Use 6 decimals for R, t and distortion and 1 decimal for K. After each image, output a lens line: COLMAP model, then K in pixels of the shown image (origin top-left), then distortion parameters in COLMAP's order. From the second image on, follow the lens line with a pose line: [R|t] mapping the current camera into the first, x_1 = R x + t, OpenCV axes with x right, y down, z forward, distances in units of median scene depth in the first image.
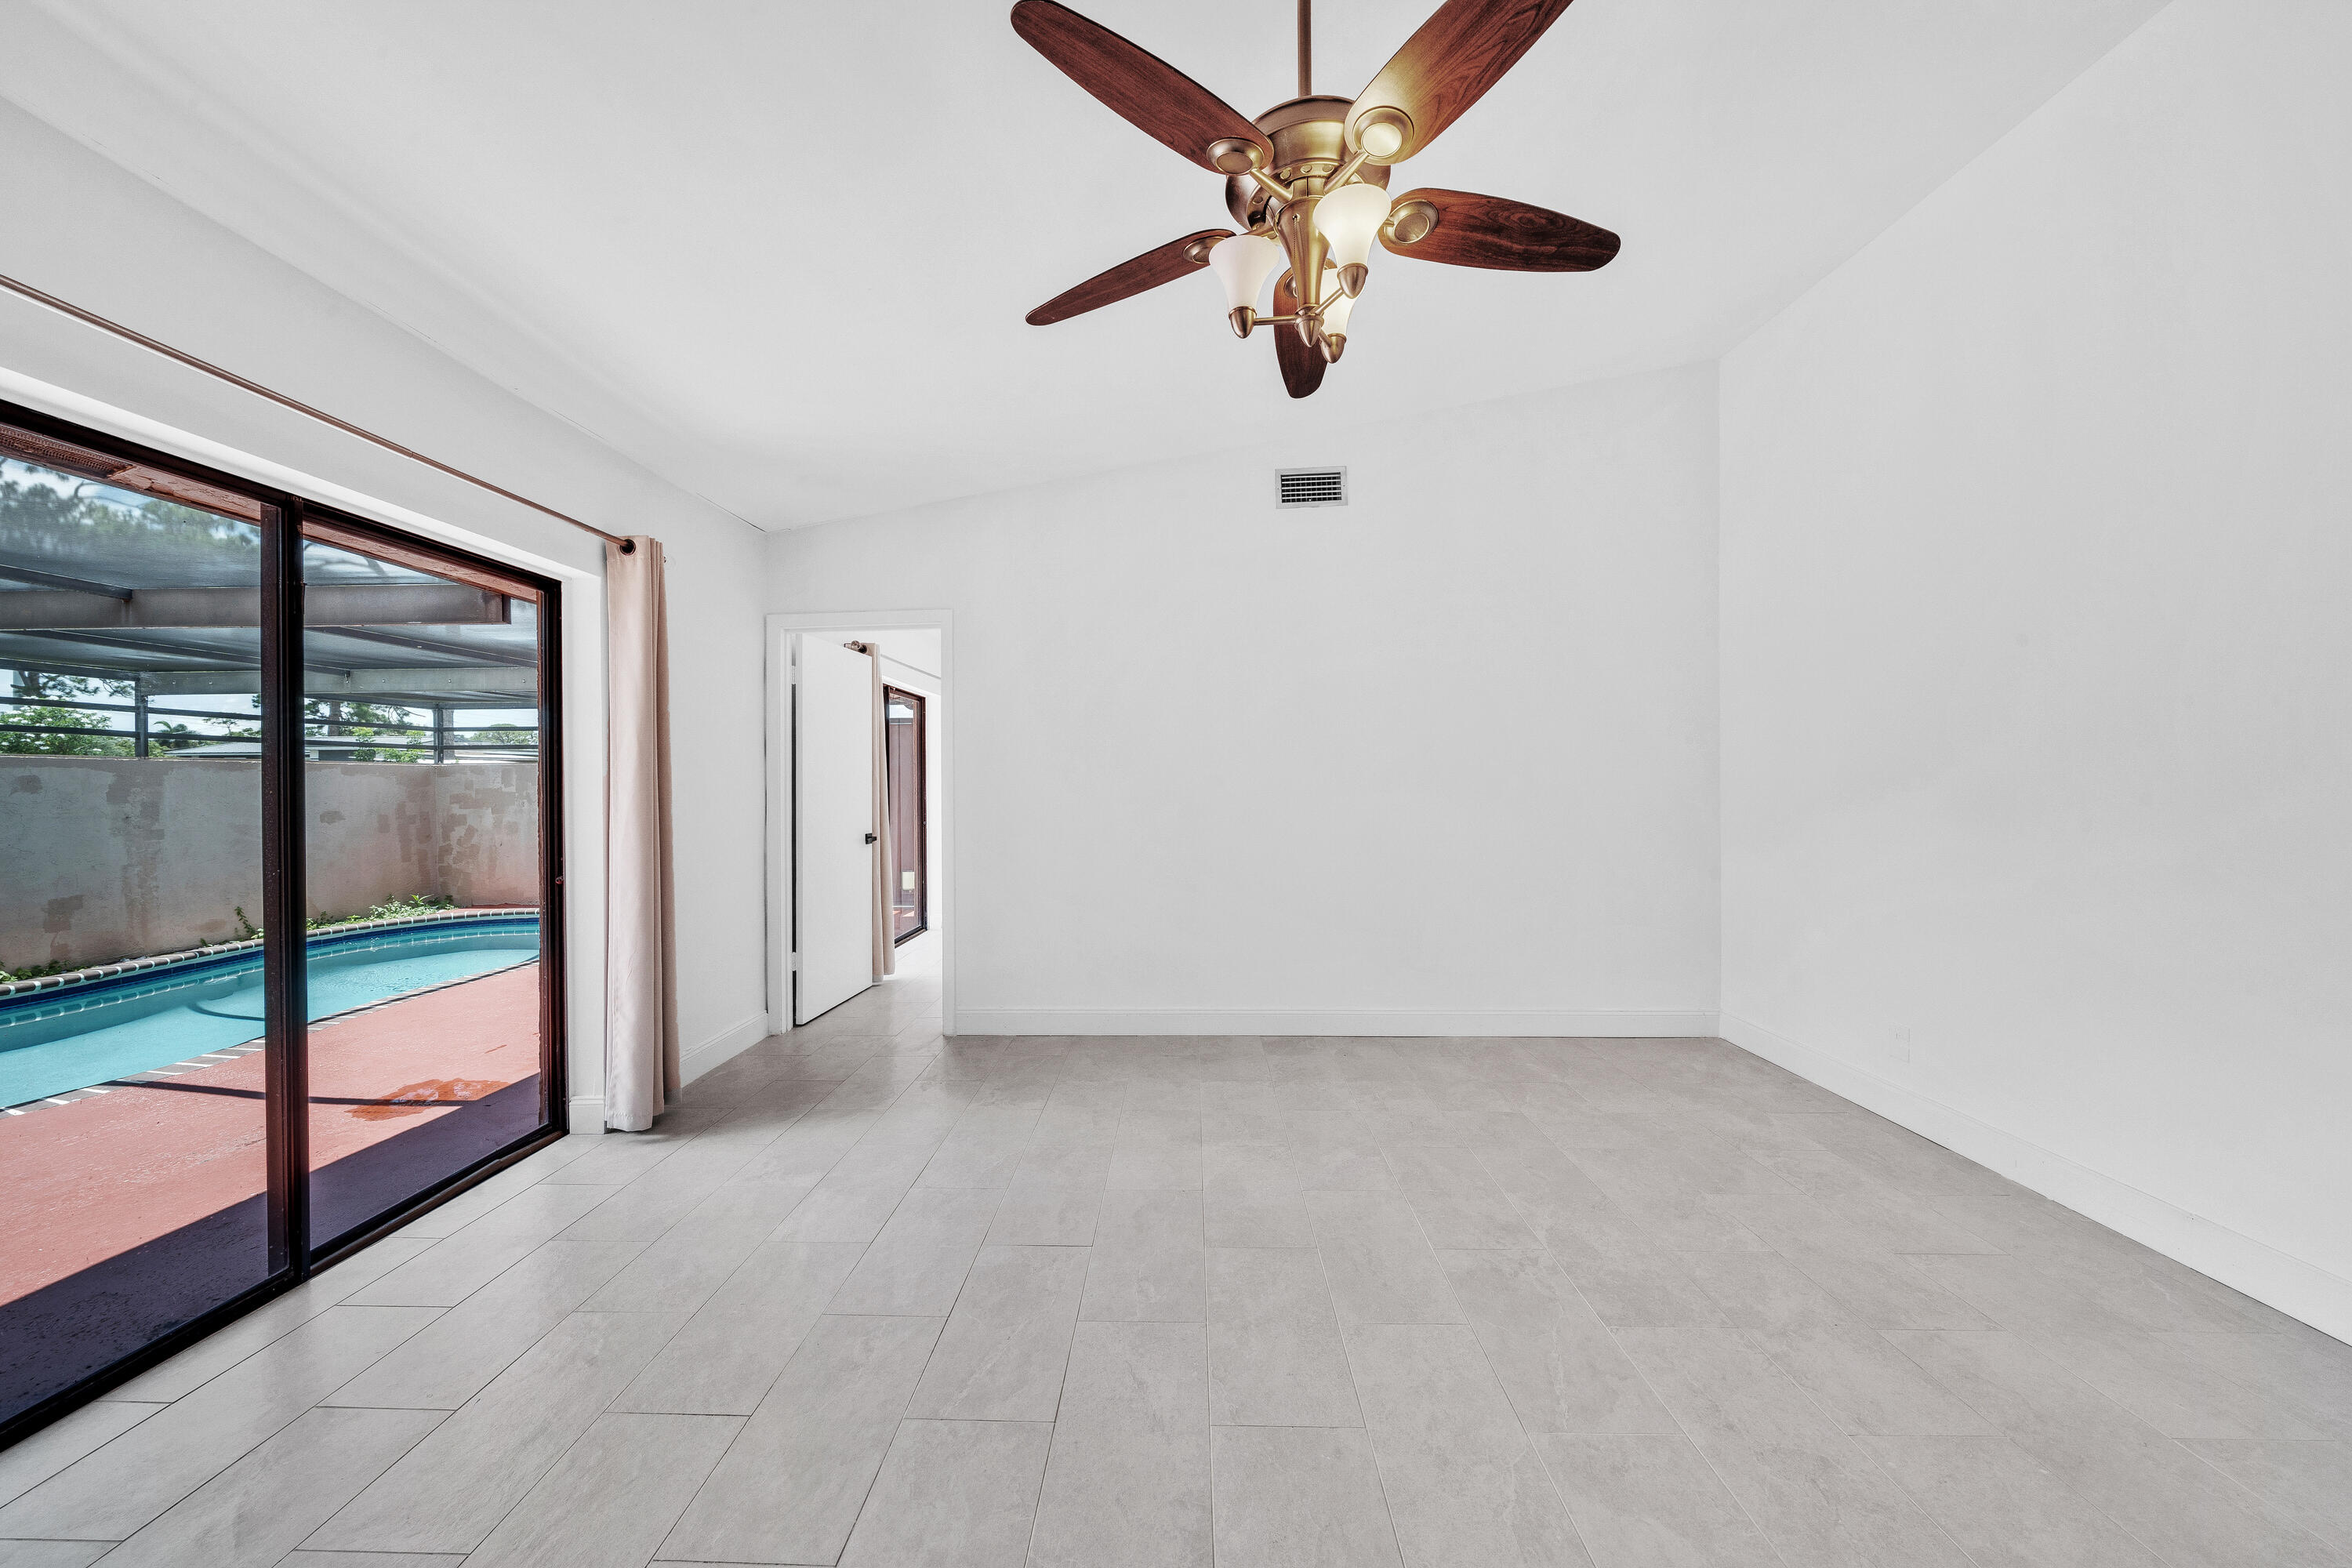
lens RADIAL K [[801.4, 0, 1171.7], [0, 801.4, 782.4], [0, 0, 1]] dist [-0.007126, 0.000210]
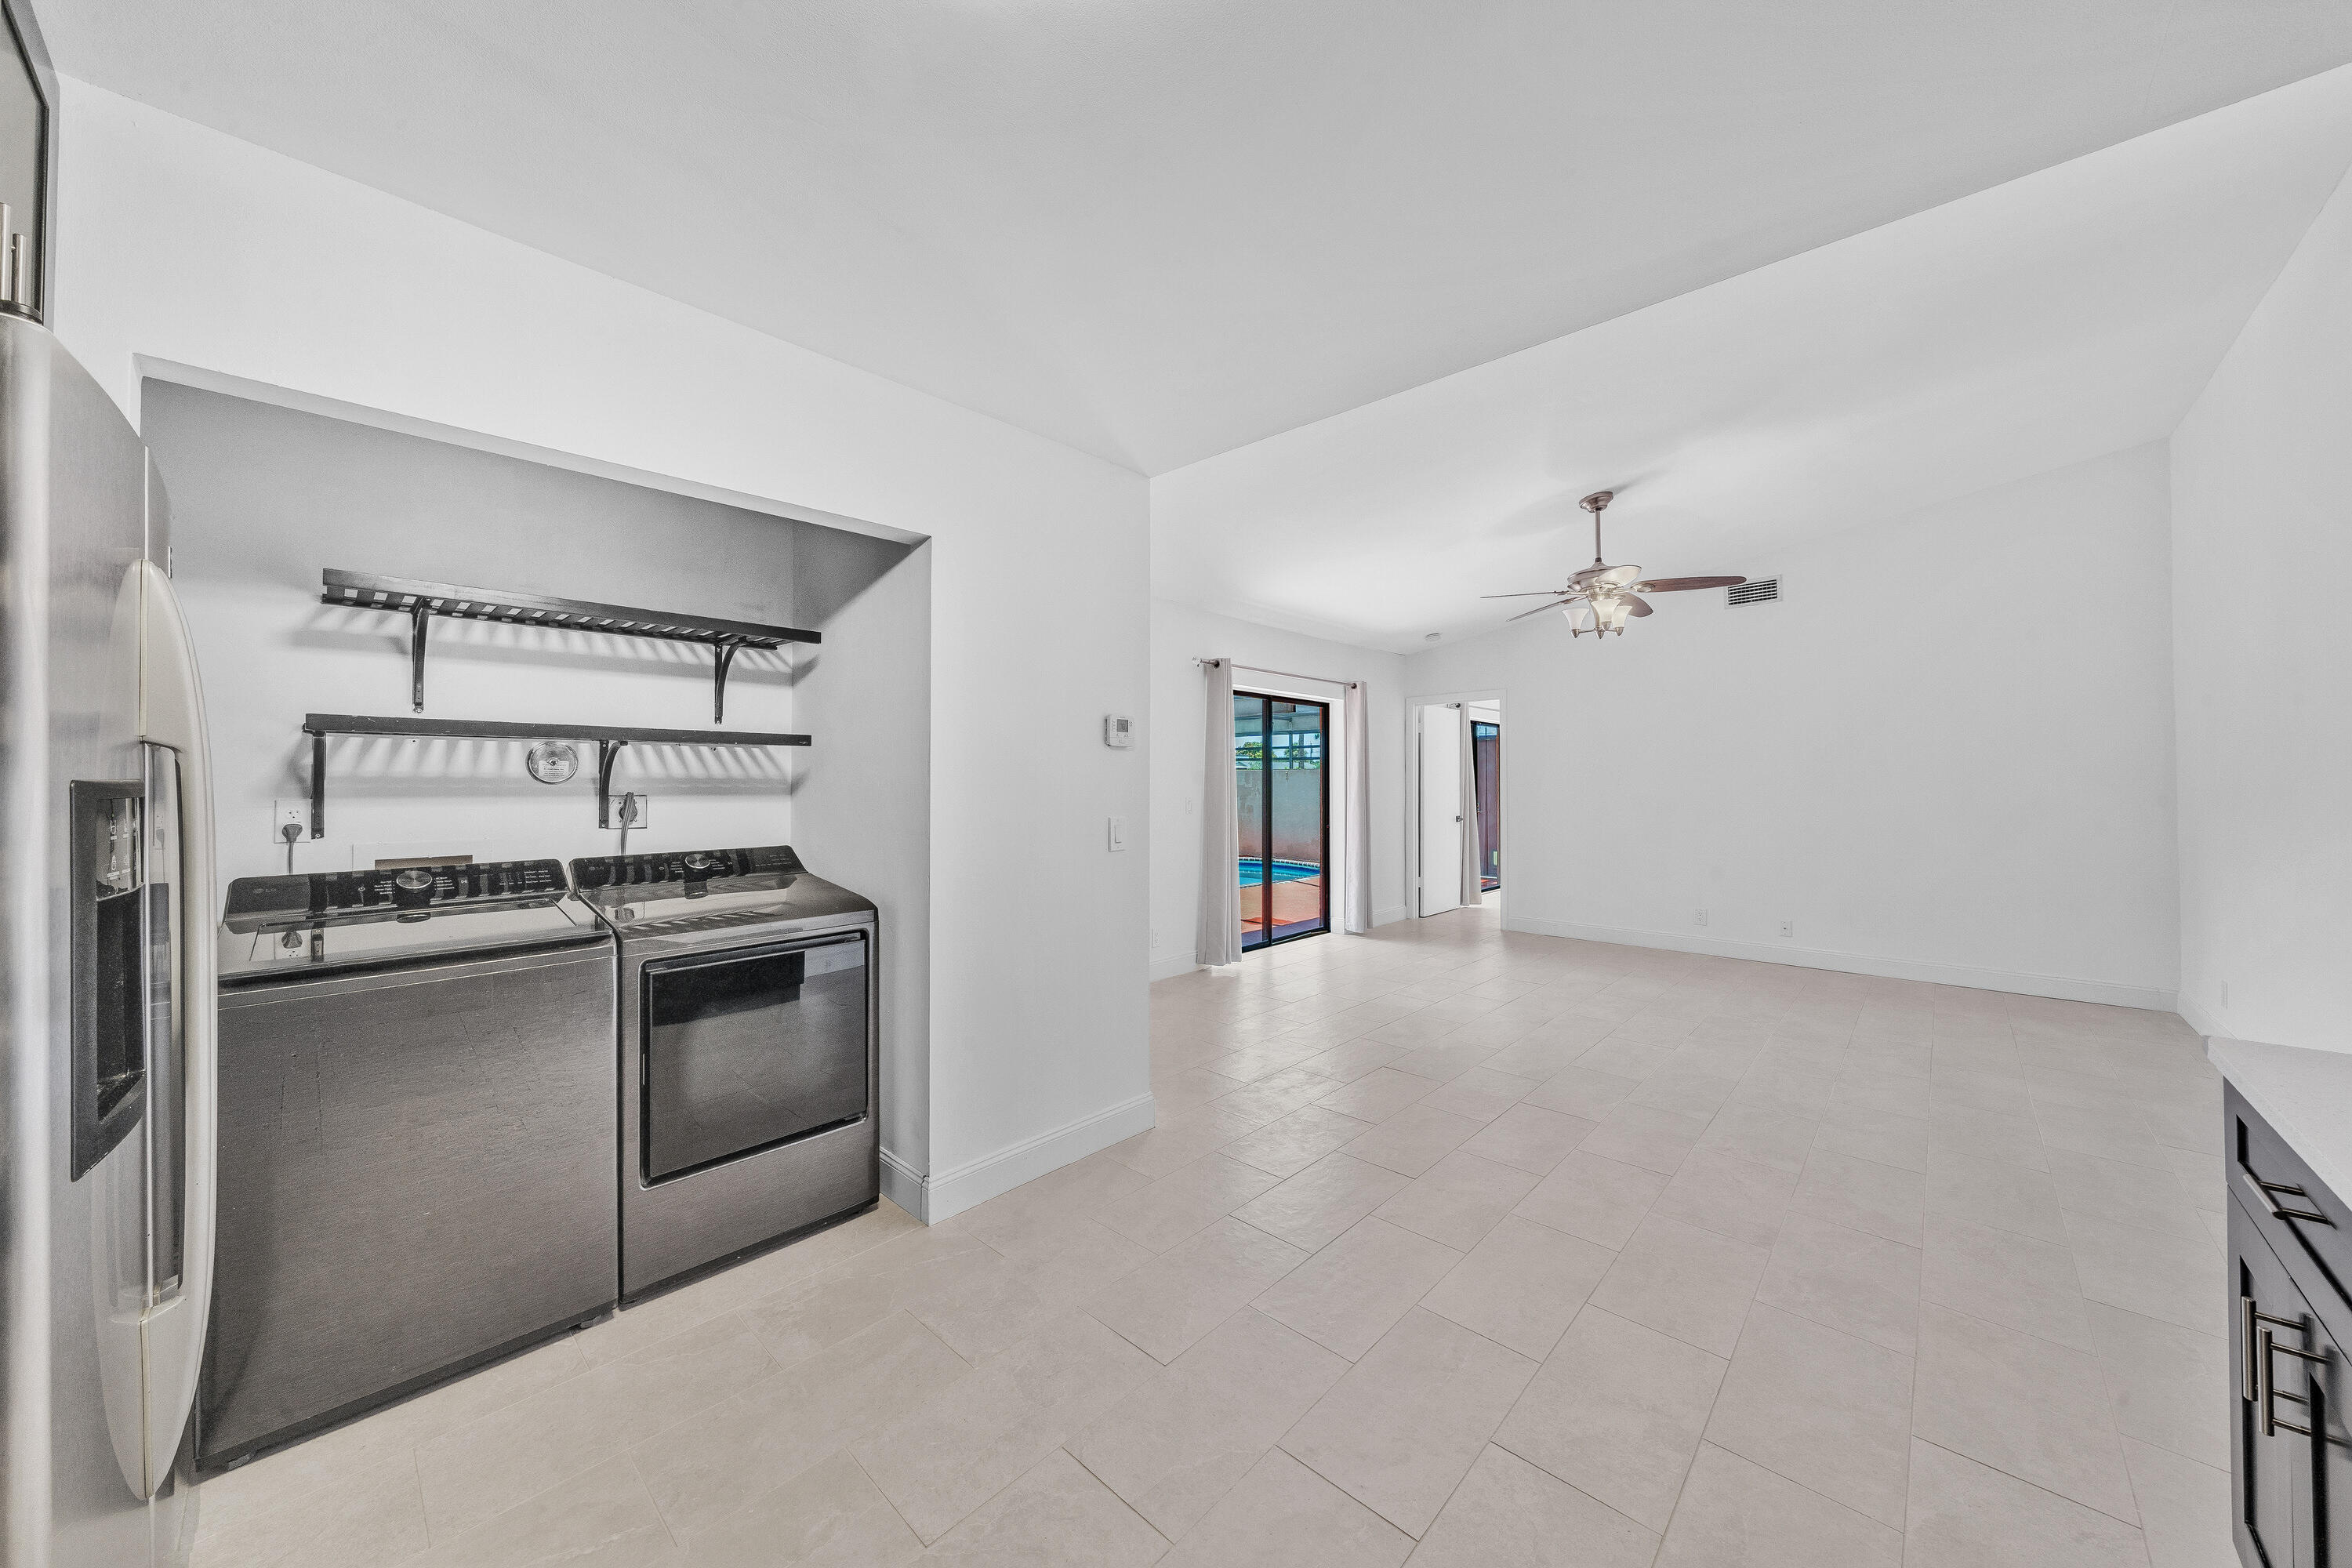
lens RADIAL K [[801.4, 0, 1175.6], [0, 801.4, 767.7], [0, 0, 1]] dist [-0.007126, 0.000210]
pose [[0.743654, -0.003042, -0.668558, 0.368590], [-0.006049, 0.999918, -0.011278, -0.018649], [0.668538, 0.012431, 0.743574, -0.804880]]
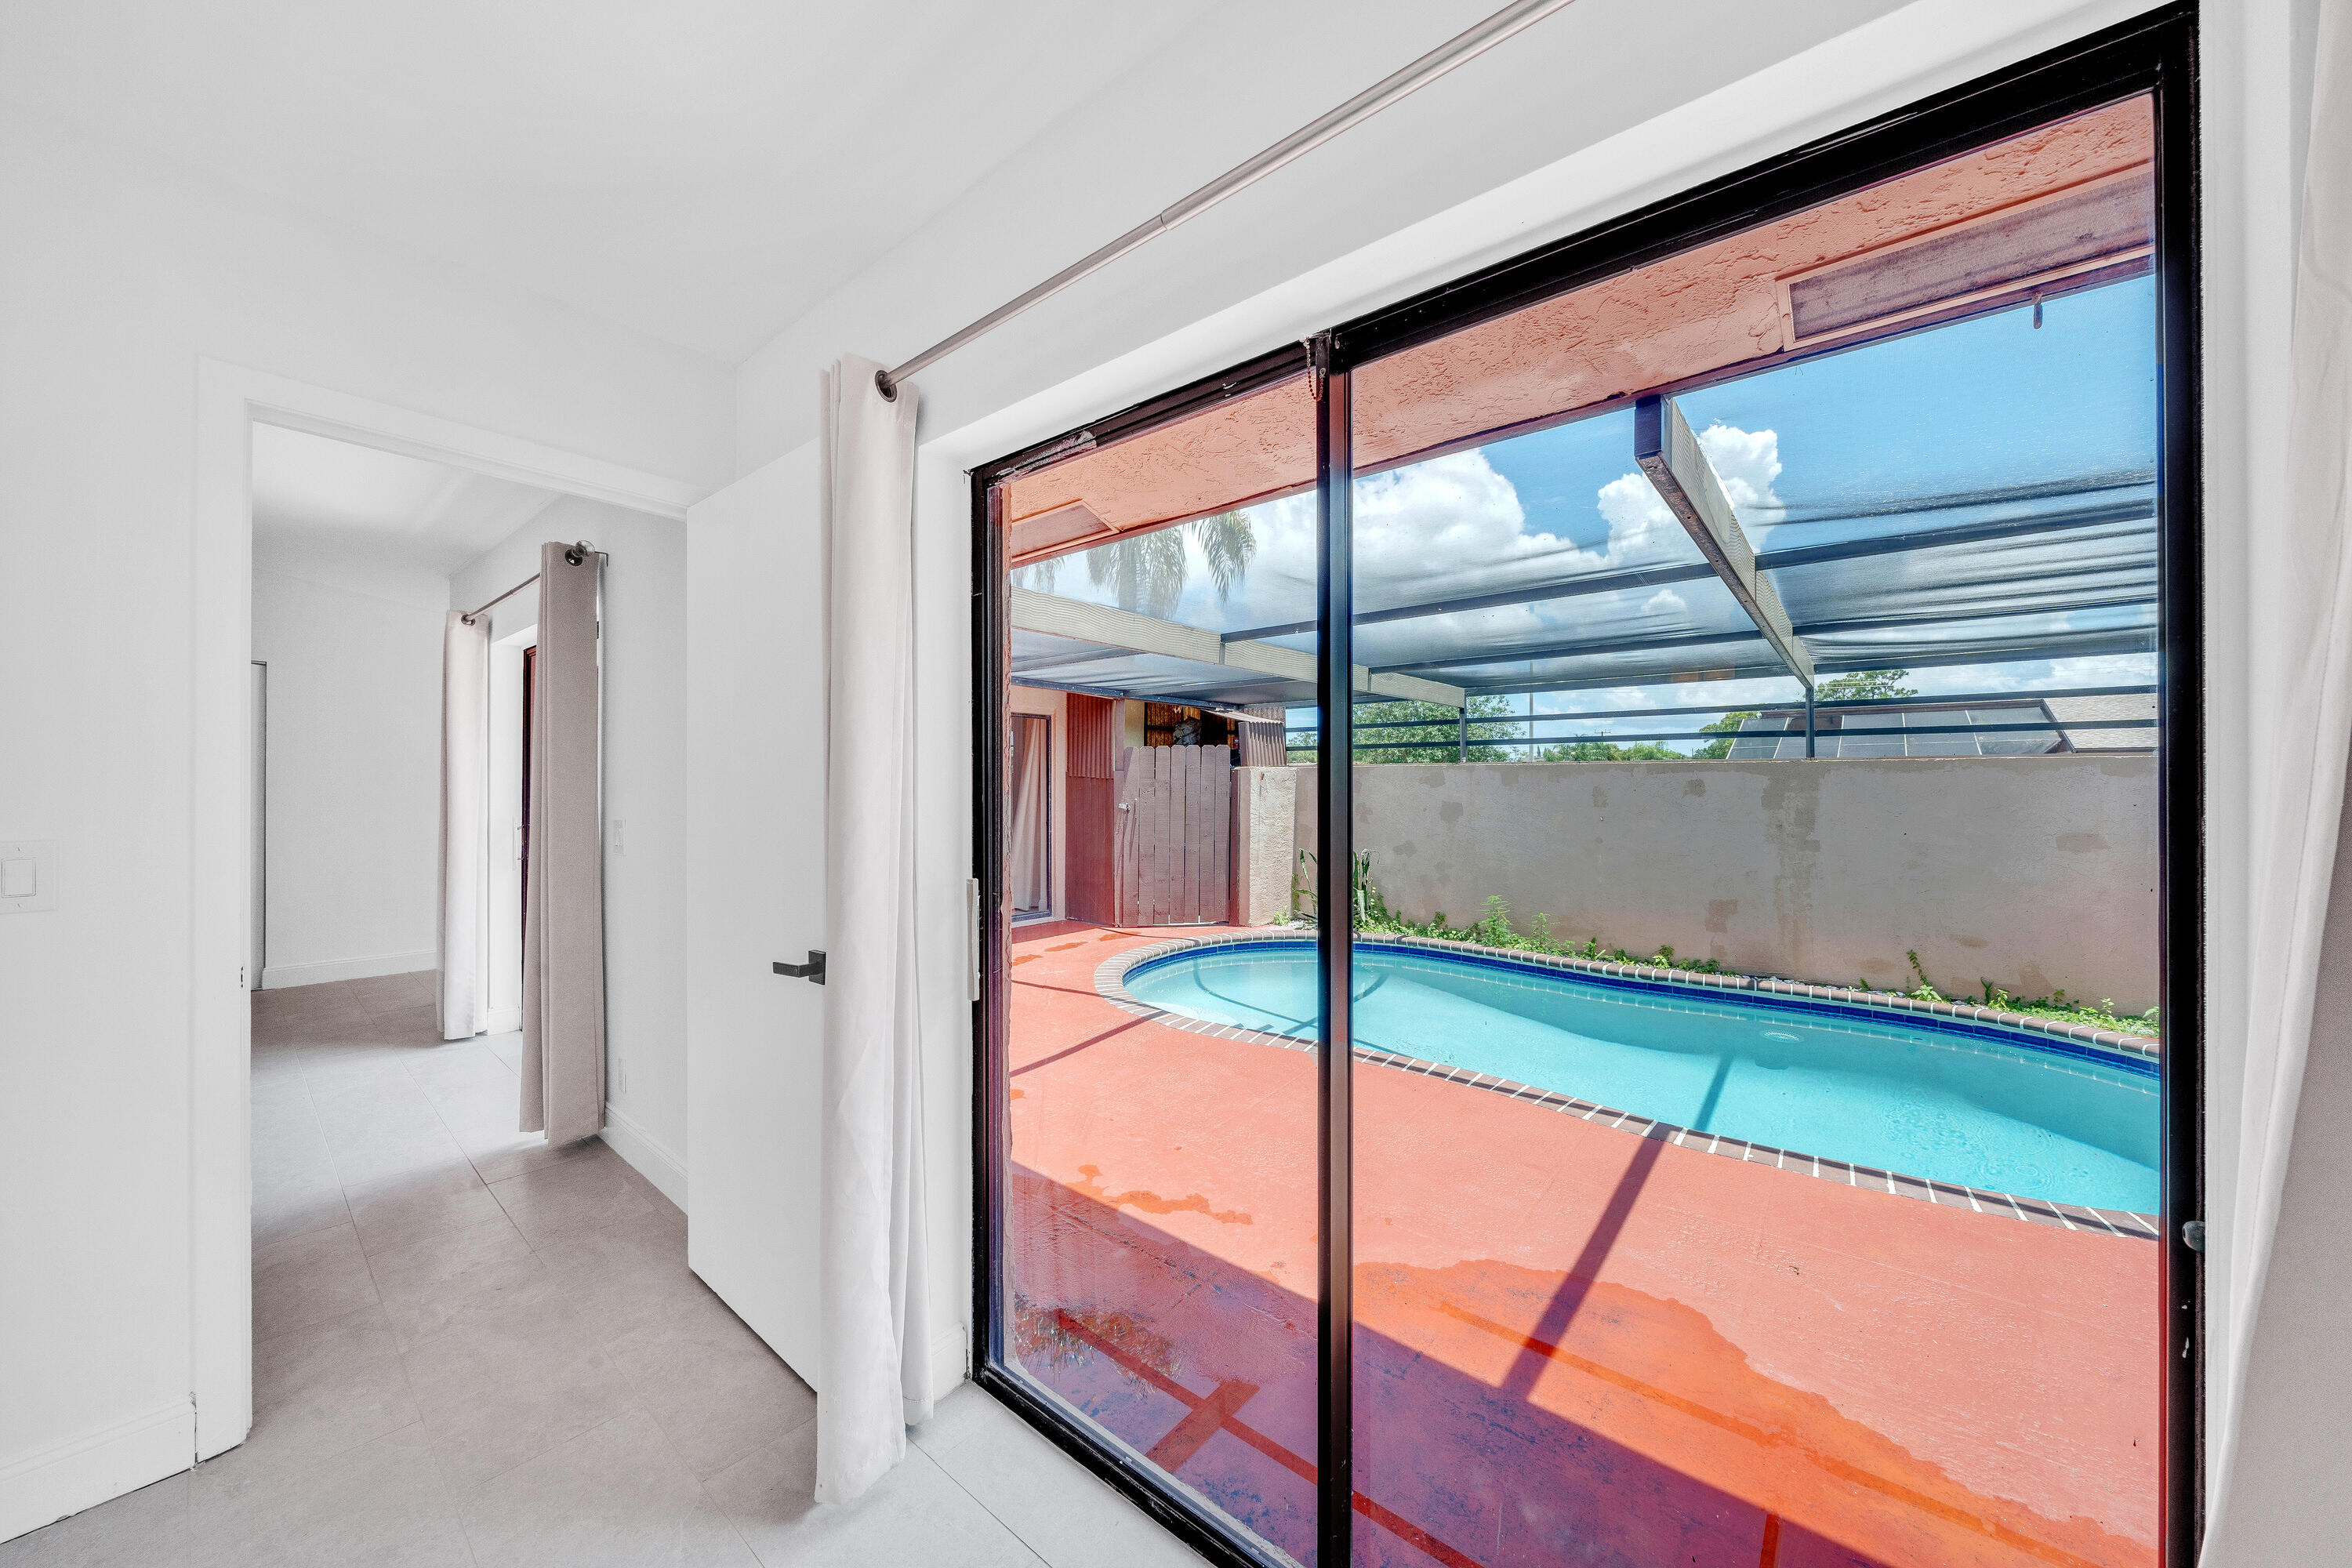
lens RADIAL K [[853.7, 0, 1186.0], [0, 853.7, 780.4], [0, 0, 1]] dist [-0.000280, -0.000136]
pose [[-0.598429, 0.000056, -0.801176, -0.181754], [-0.002525, 0.999995, 0.001956, -0.011804], [0.801172, 0.003193, -0.598426, 1.702352]]
